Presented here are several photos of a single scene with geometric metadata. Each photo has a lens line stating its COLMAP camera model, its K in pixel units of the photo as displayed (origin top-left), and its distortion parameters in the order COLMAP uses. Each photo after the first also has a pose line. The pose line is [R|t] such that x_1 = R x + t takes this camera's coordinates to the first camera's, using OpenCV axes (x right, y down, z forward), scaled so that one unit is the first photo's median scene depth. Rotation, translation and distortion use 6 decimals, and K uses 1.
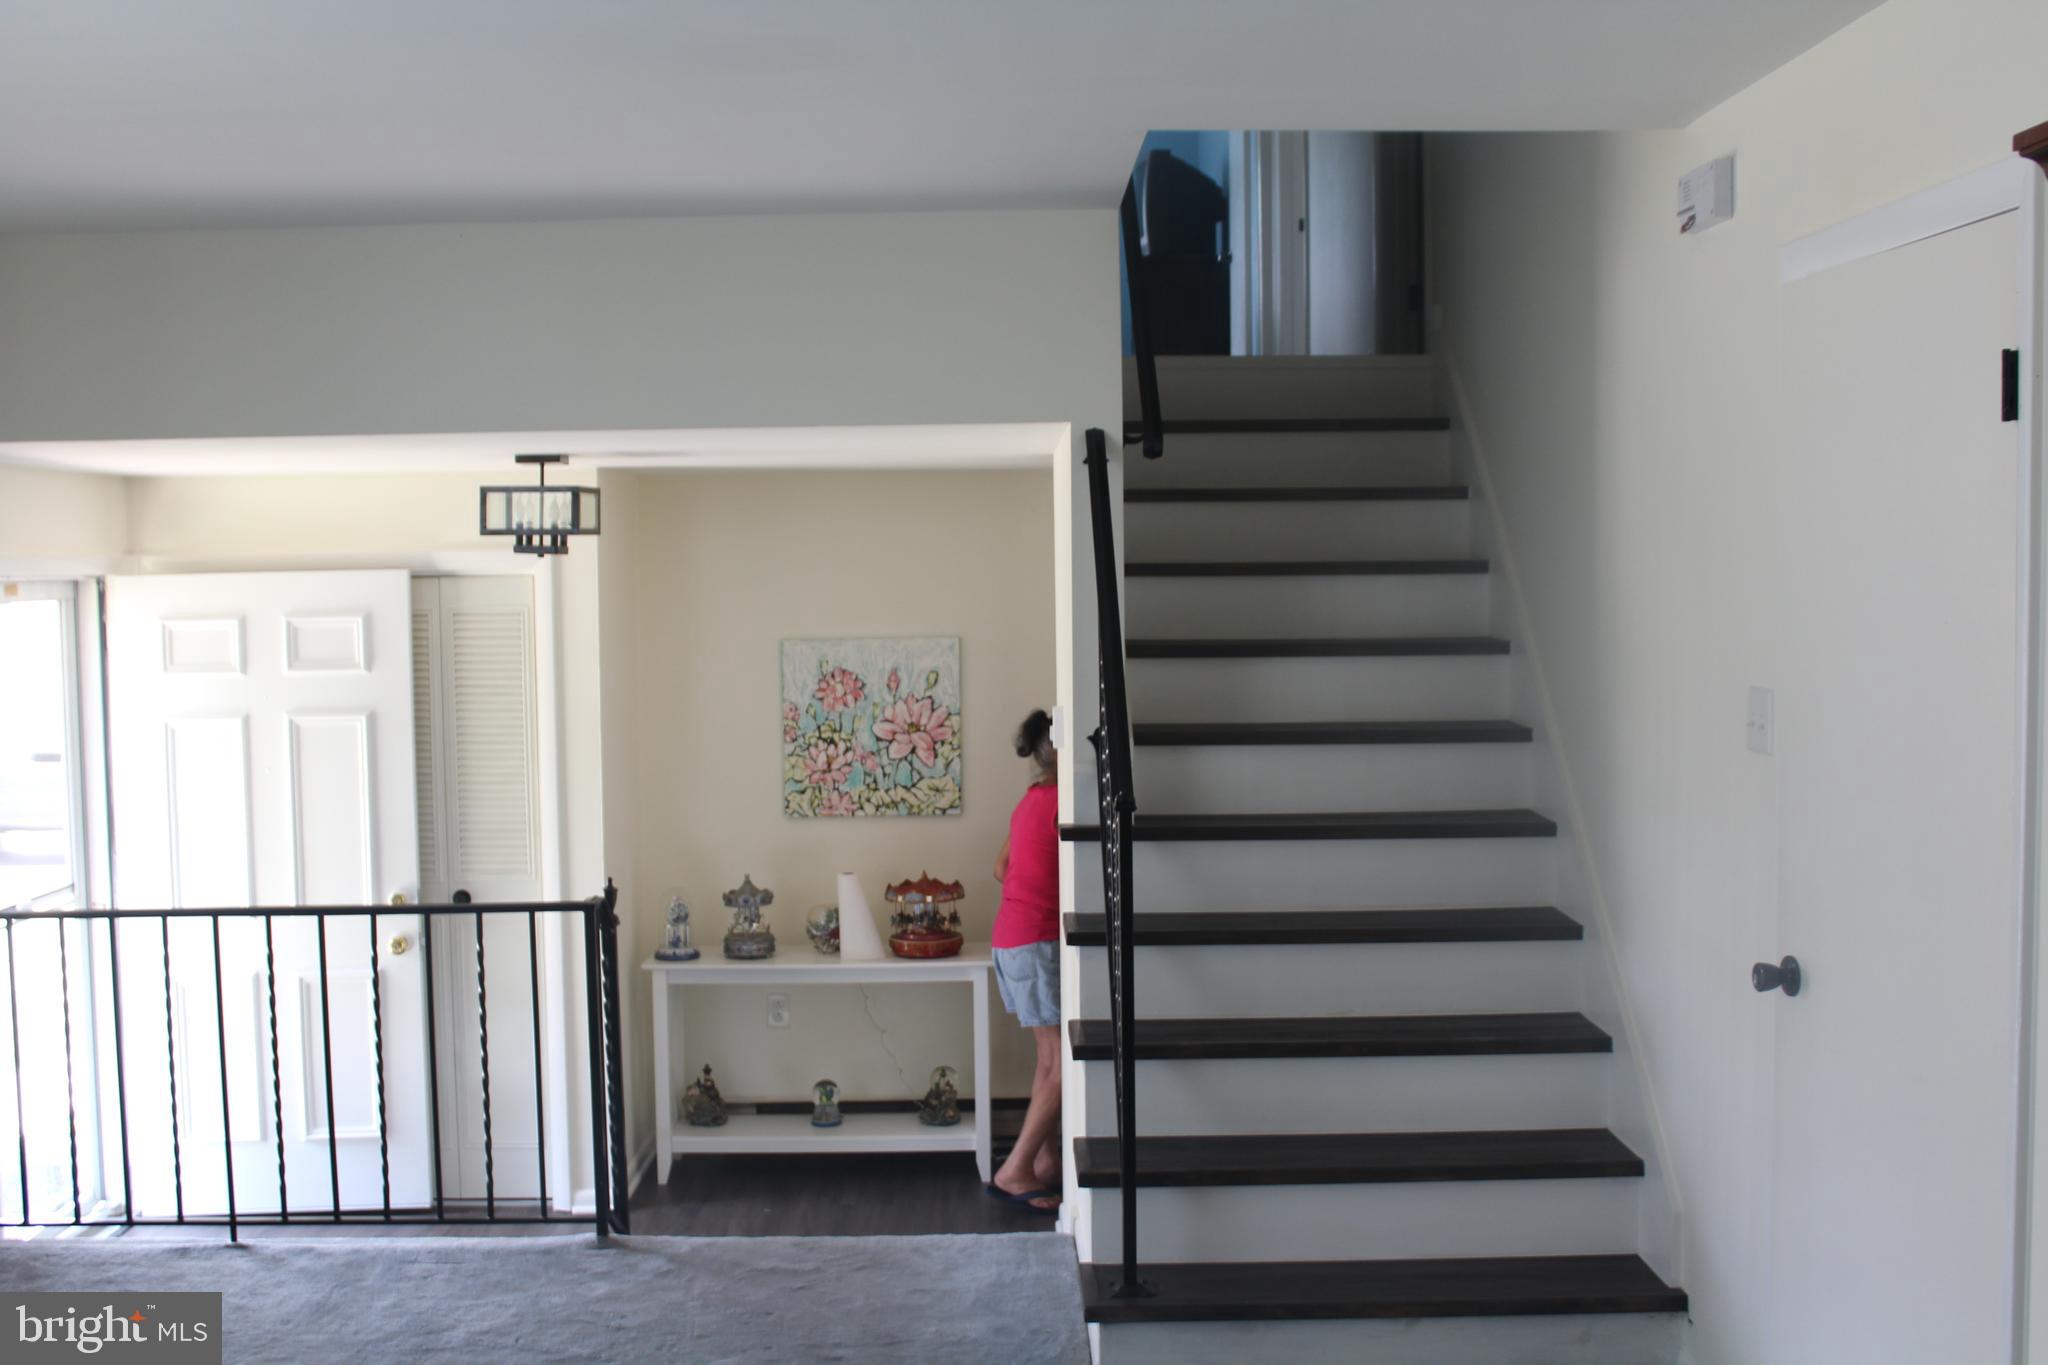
lens RADIAL K [[2158.2, 0, 1024.4], [0, 2158.2, 715.1], [0, 0, 1]] dist [-0.076651, 0.023005]
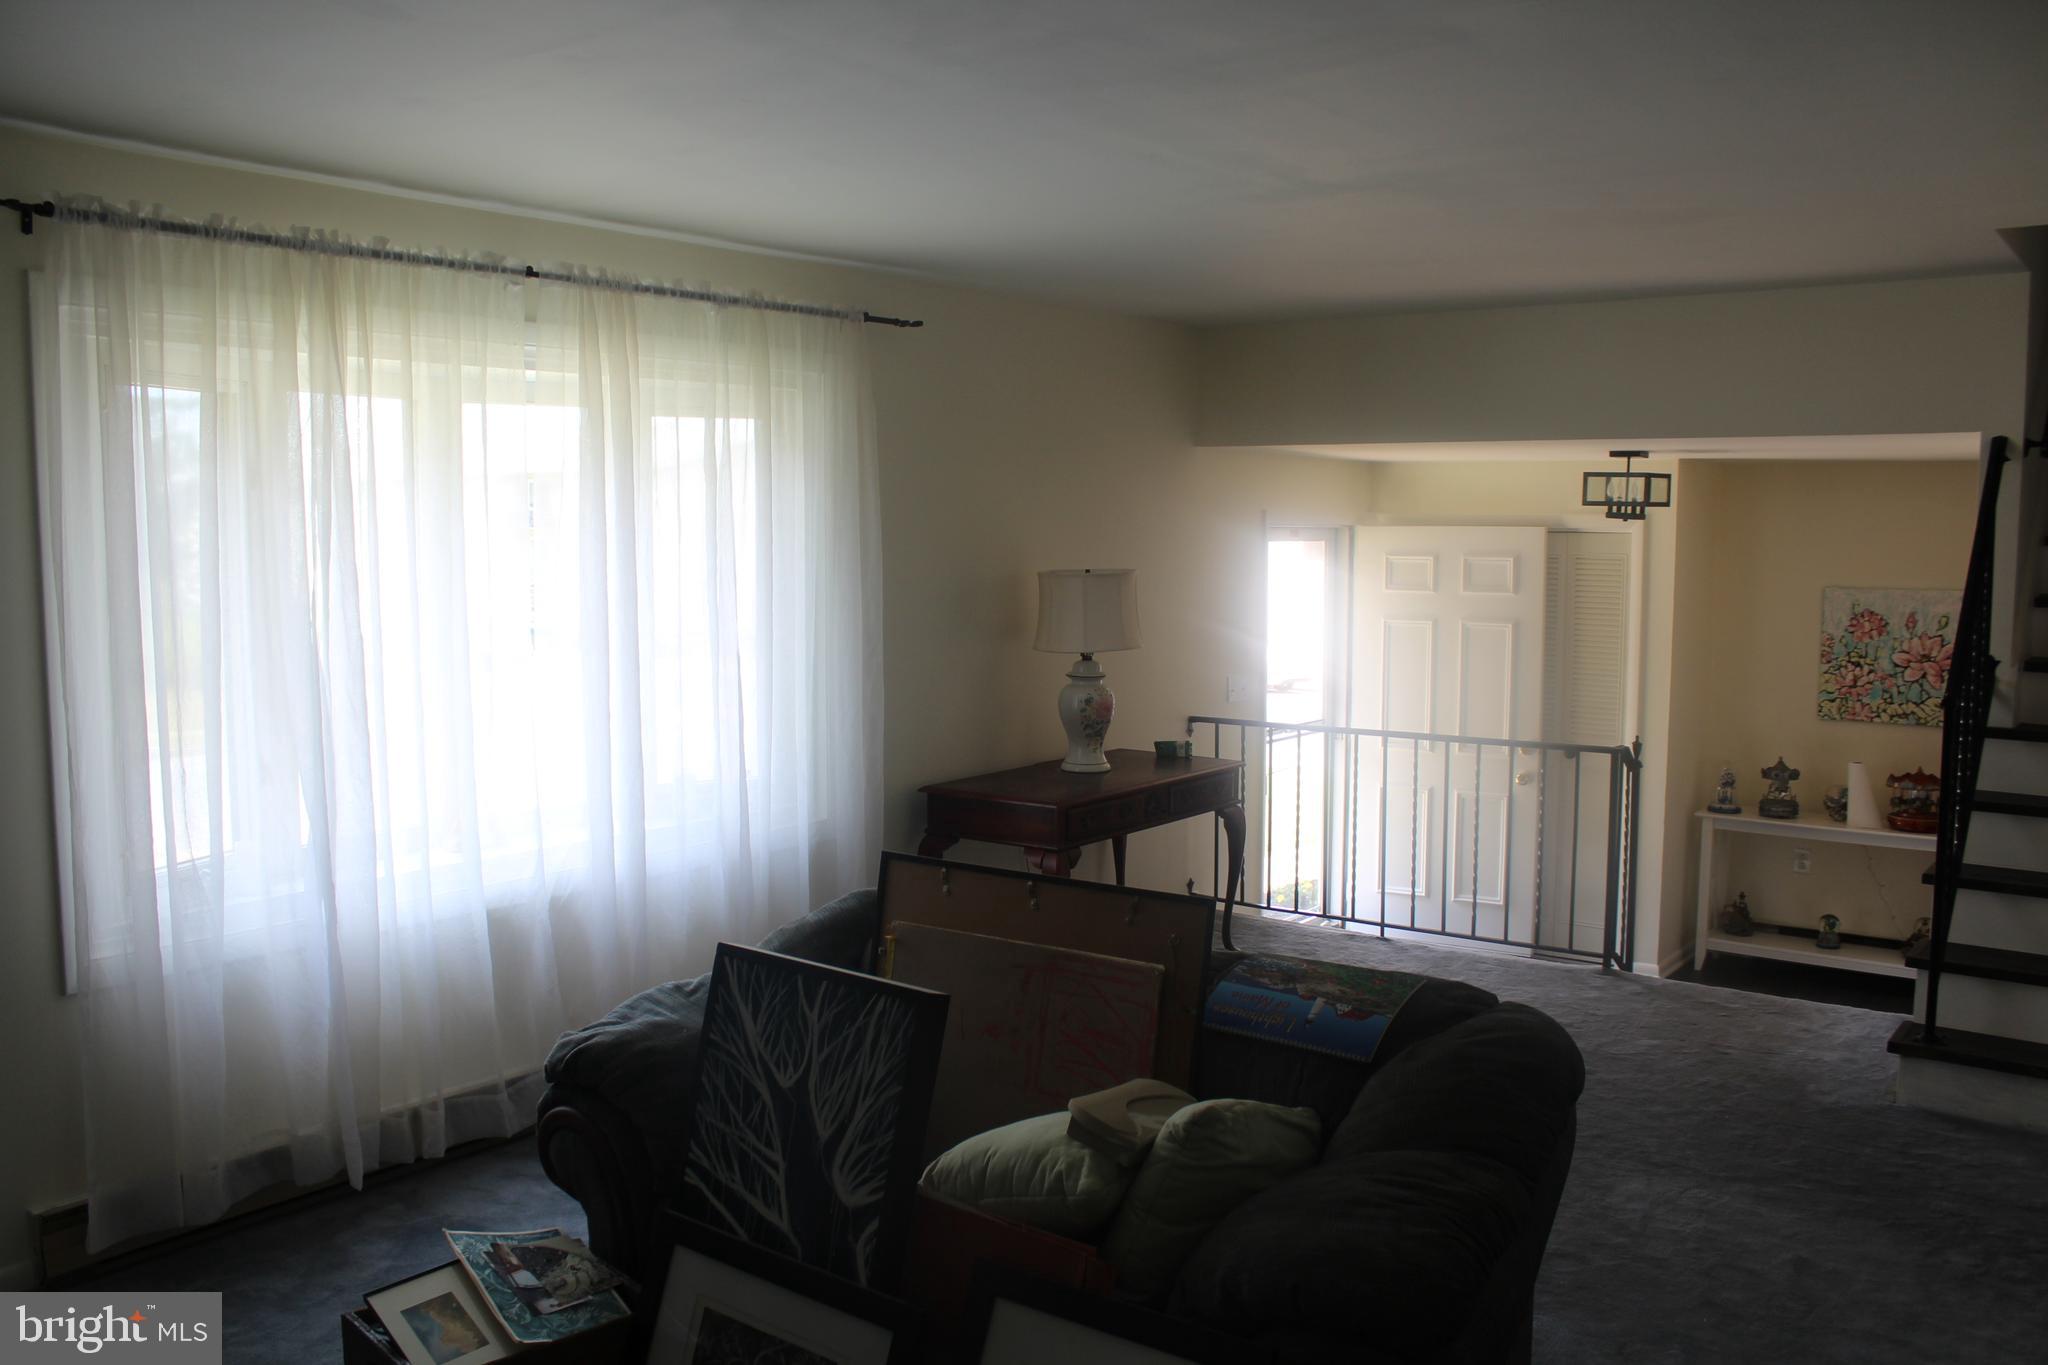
lens RADIAL K [[1673.5, 0, 995.0], [0, 1673.5, 690.9], [0, 0, 1]] dist [-0.167455, 0.150016]
pose [[0.791642, 0.076423, -0.606186, 0.097543], [-0.056983, 0.997057, 0.051285, 0.007912], [0.608322, -0.006057, 0.793668, -0.122672]]
